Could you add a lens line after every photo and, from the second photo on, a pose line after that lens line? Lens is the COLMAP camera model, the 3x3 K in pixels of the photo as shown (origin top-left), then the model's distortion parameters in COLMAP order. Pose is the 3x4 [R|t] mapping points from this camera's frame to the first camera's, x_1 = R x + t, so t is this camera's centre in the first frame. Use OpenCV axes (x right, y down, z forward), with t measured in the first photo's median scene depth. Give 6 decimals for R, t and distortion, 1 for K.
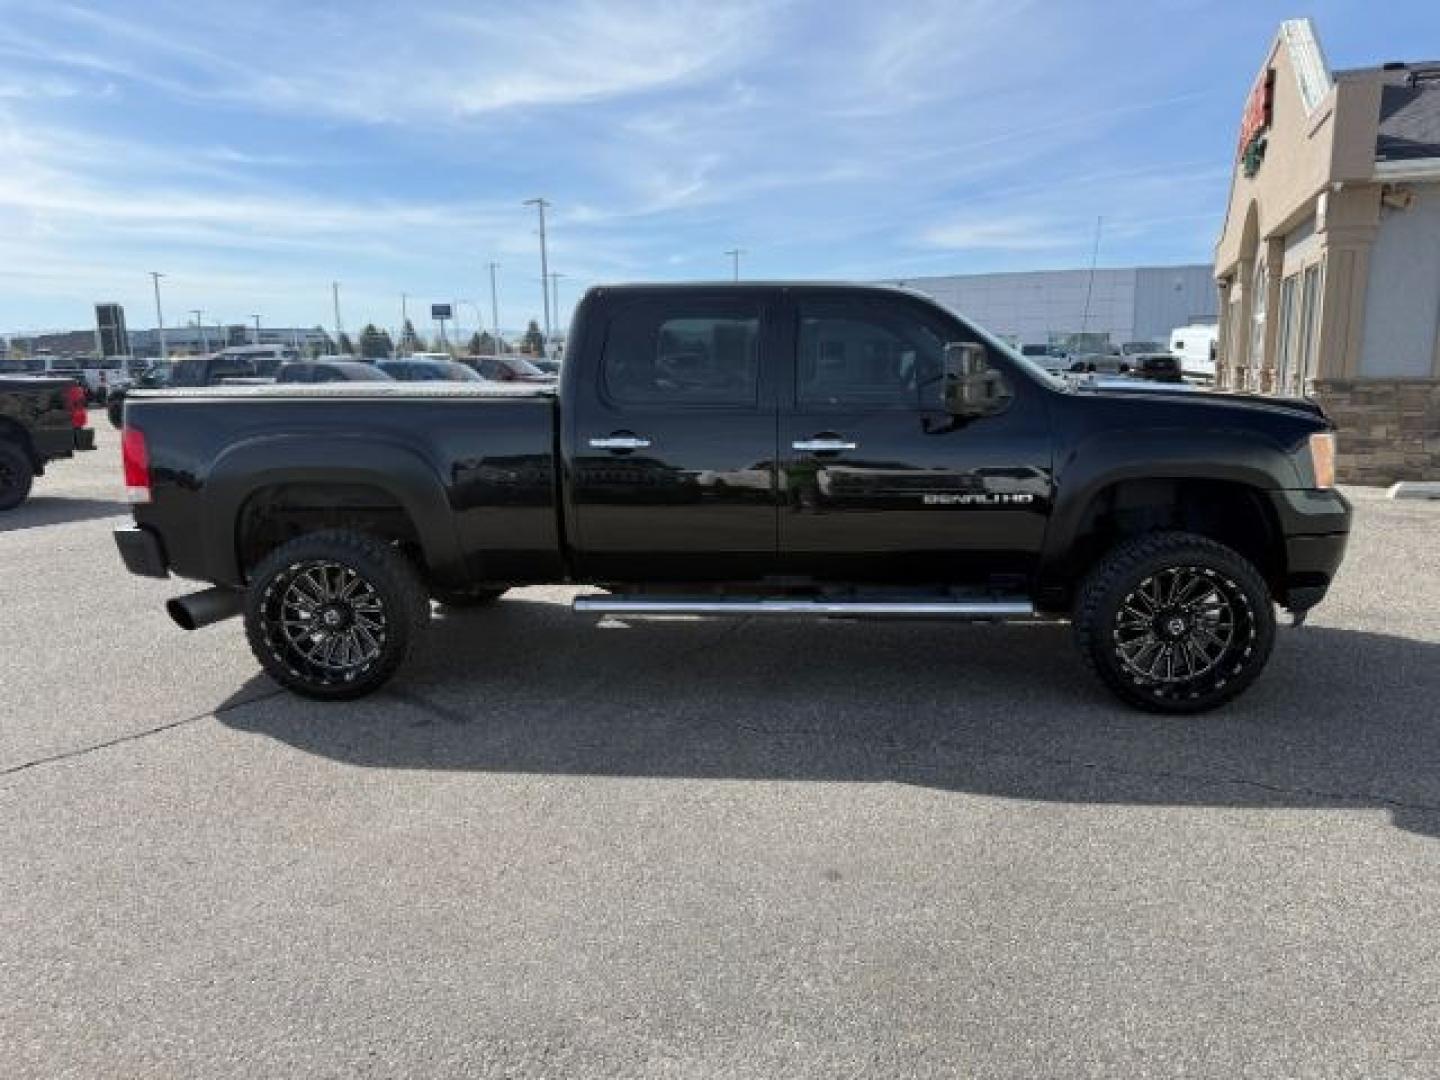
lens RADIAL K [[1015.5, 0, 715.7], [0, 1015.5, 546.2], [0, 0, 1]] dist [0.005772, -0.009886]
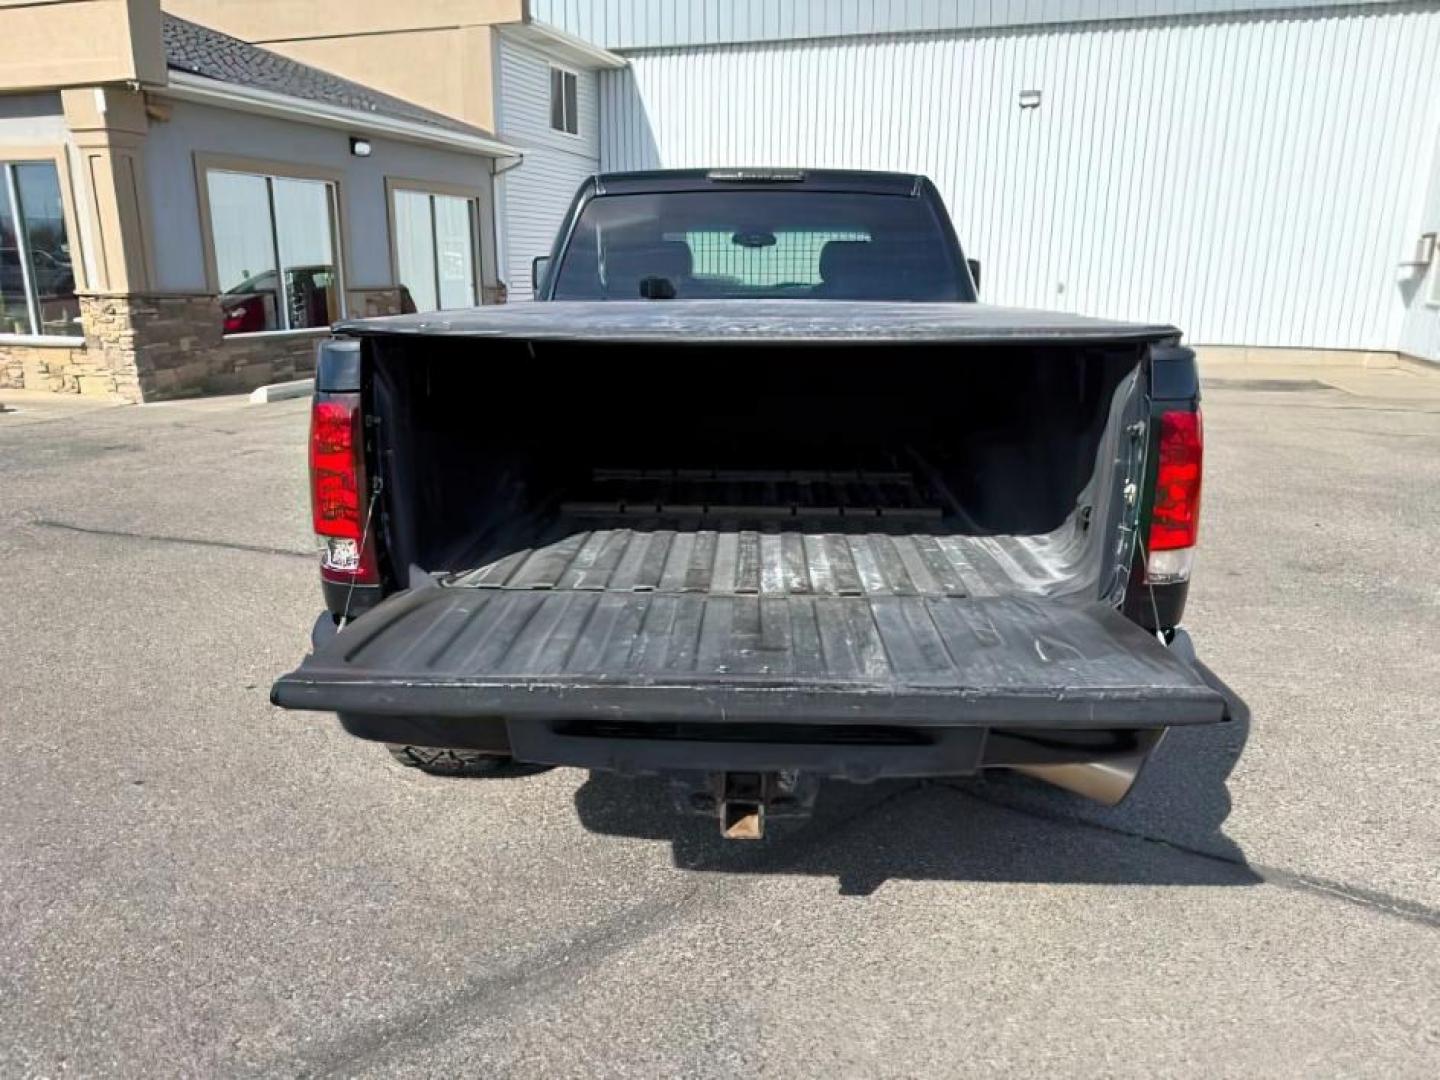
lens RADIAL K [[1015.5, 0, 725.1], [0, 1015.5, 546.1], [0, 0, 1]] dist [0.005772, -0.009886]
pose [[-0.029115, -0.252871, 0.967062, -0.378598], [0.172956, 0.951605, 0.254037, -0.078985], [-0.984499, 0.174655, 0.016030, 0.447847]]
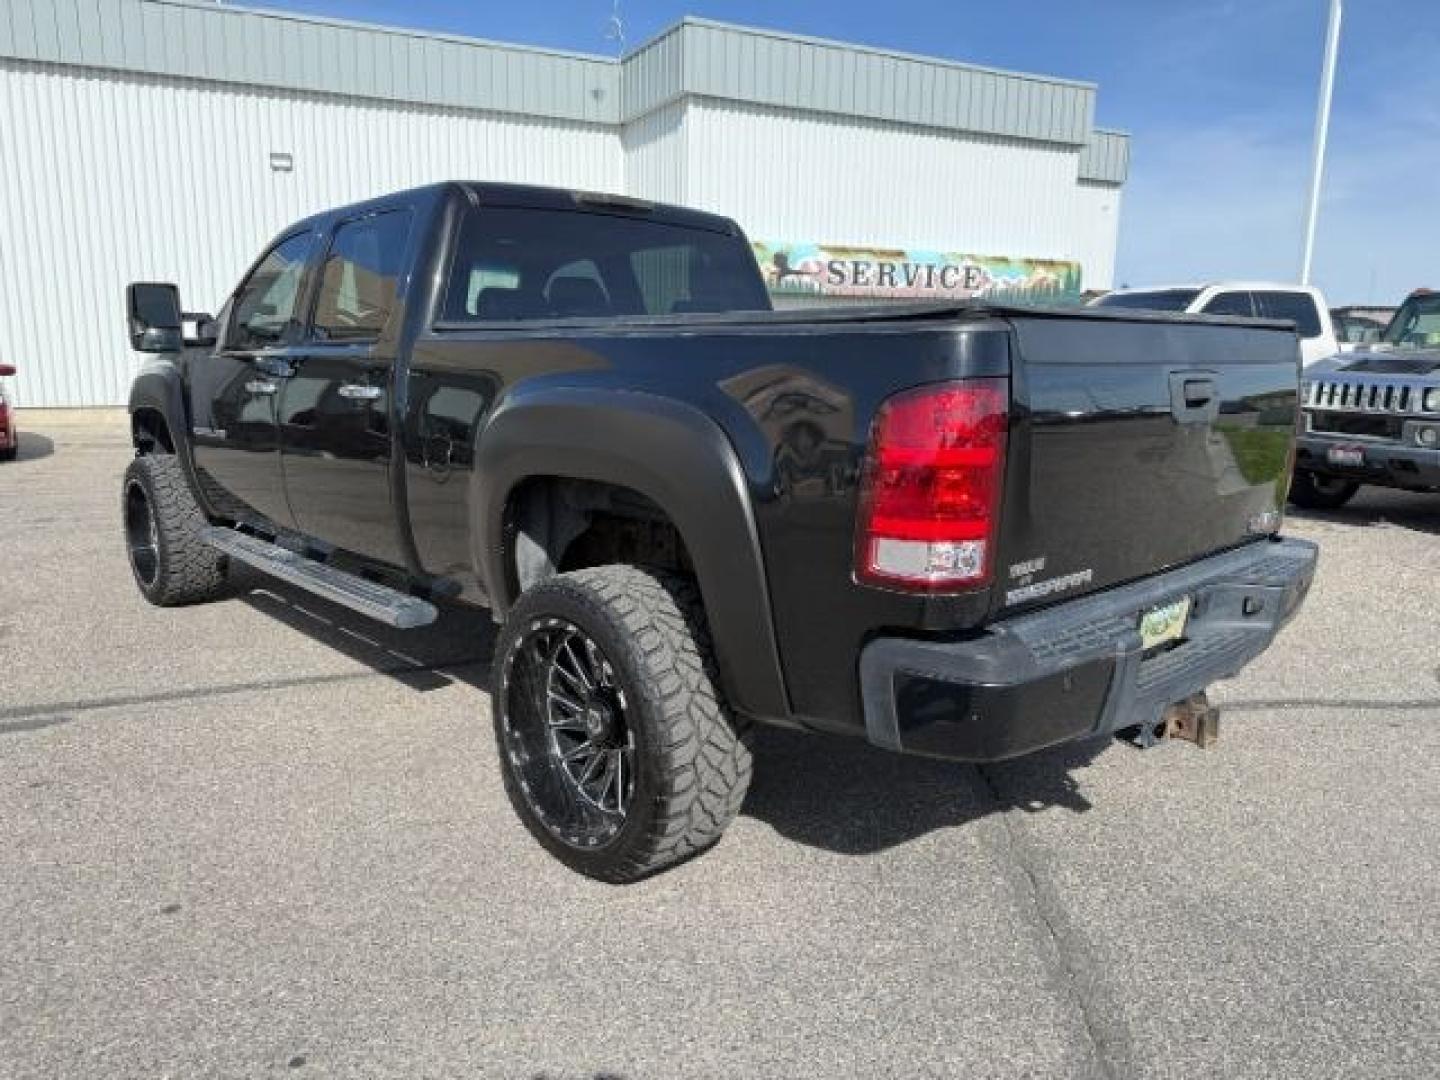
lens RADIAL K [[1015.5, 0, 721.0], [0, 1015.5, 542.8], [0, 0, 1]] dist [0.005772, -0.009886]
pose [[-0.725244, -0.123975, 0.677238, -0.290805], [0.123828, 0.944127, 0.305437, -0.099251], [-0.677265, 0.305377, -0.669371, 0.638280]]
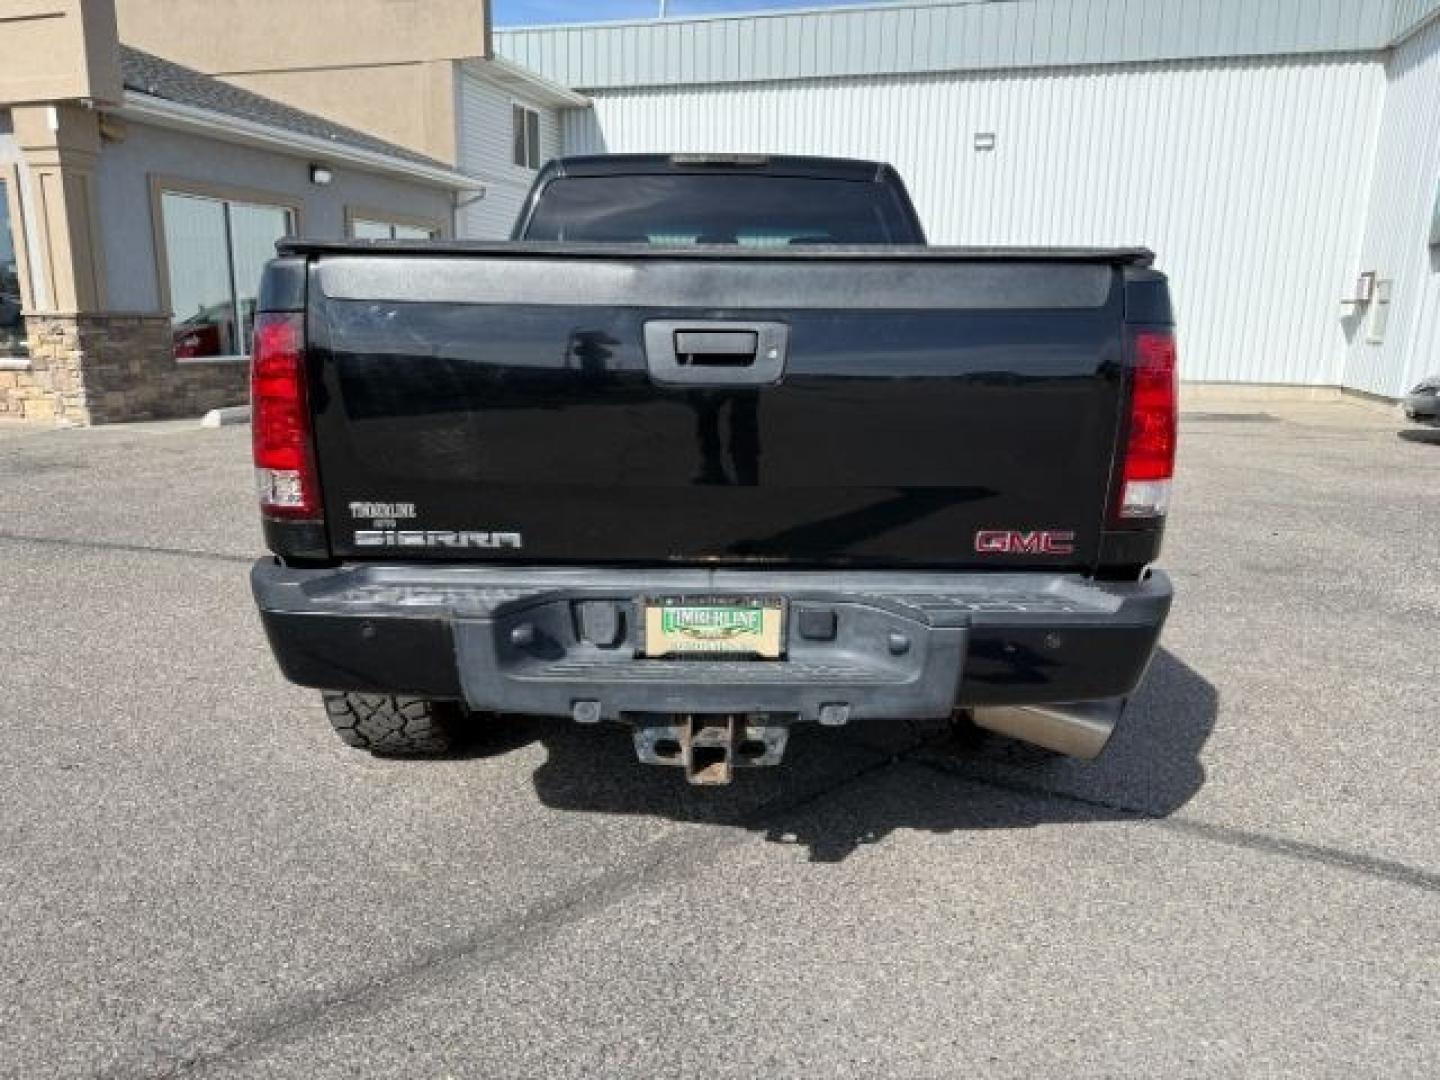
lens RADIAL K [[1015.5, 0, 726.6], [0, 1015.5, 546.2], [0, 0, 1]] dist [0.005772, -0.009886]
pose [[-0.067639, -0.210669, 0.975215, -0.376144], [0.166685, 0.961329, 0.219230, -0.060593], [-0.983687, 0.177382, -0.029908, 0.451519]]
